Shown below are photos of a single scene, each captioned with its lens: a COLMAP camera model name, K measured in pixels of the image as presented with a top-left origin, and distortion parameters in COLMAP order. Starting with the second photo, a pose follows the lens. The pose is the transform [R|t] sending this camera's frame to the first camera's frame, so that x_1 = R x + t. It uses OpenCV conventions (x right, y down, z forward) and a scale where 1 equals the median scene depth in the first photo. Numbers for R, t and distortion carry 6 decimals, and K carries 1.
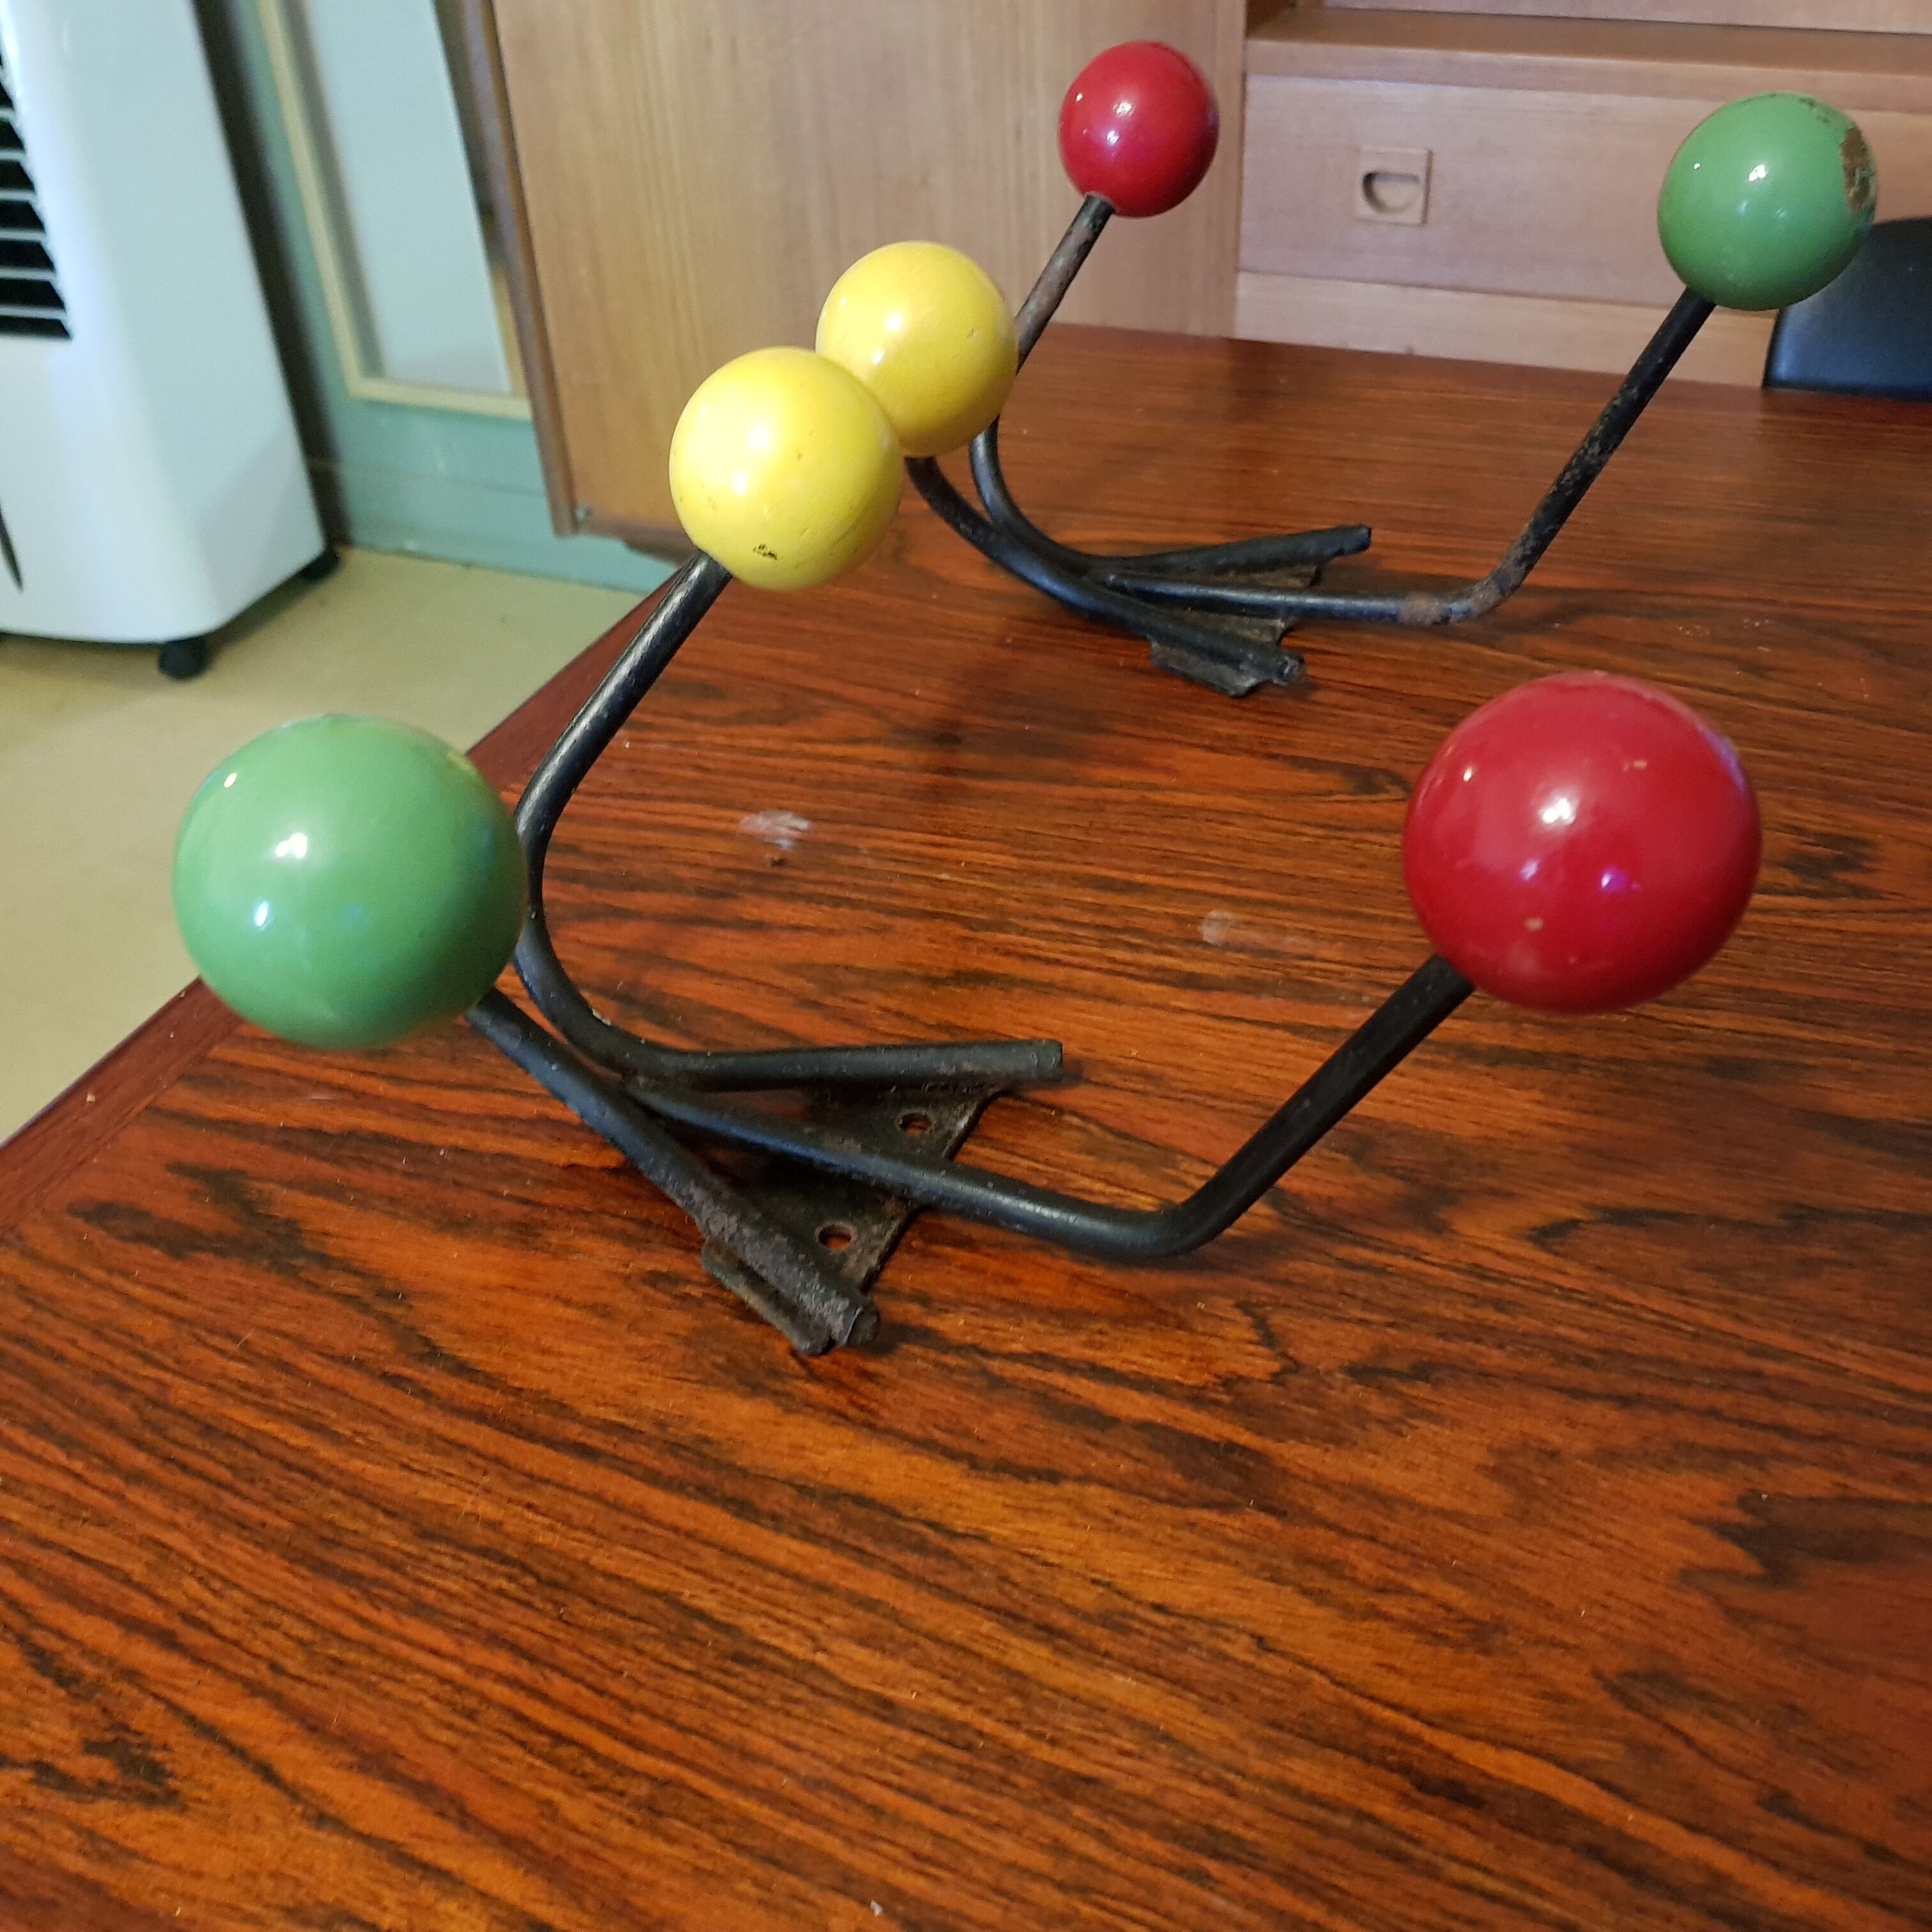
lens RADIAL K [[2002.0, 0, 987.0], [0, 2002.0, 966.9], [0, 0, 1]] dist [0.125557, -0.276298]
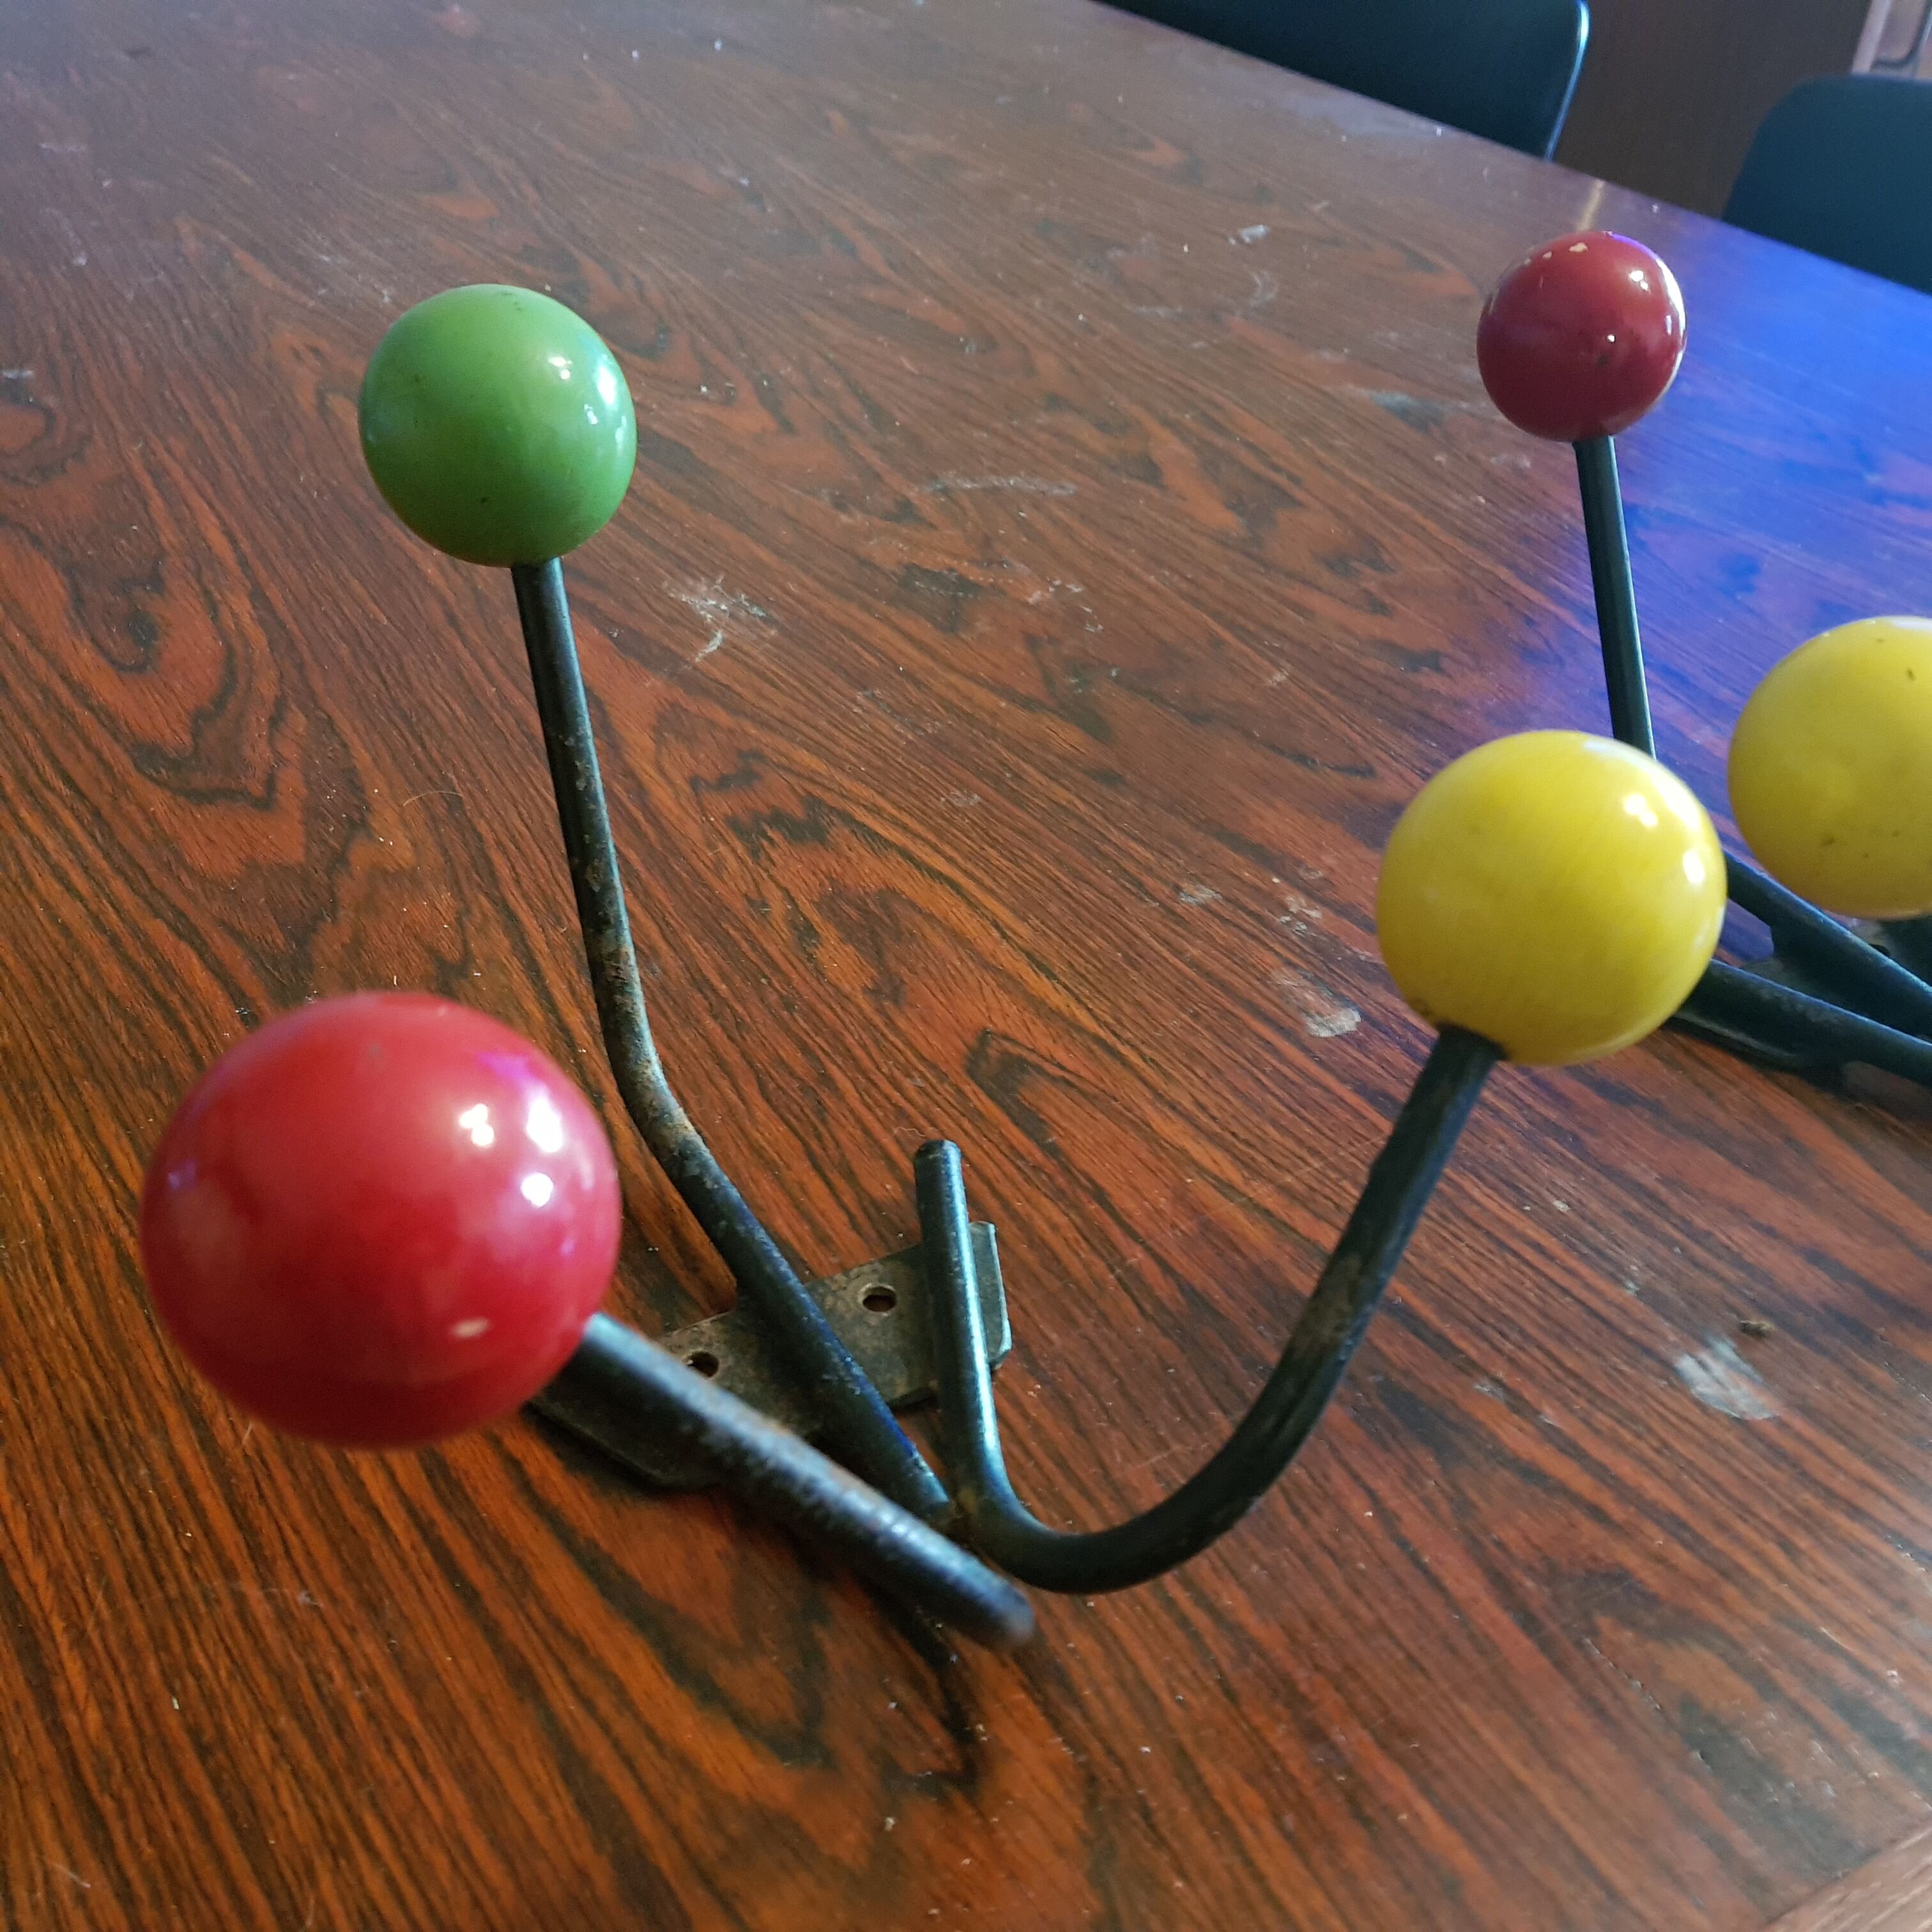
lens RADIAL K [[2008.8, 0, 966.0], [0, 2008.8, 966.0], [0, 0, 1]] dist [0.131723, -0.330586]
pose [[-0.781635, -0.364774, 0.505951, -0.298621], [0.350381, 0.414299, 0.839994, -1.201422], [-0.516023, 0.833844, -0.196021, 1.679116]]
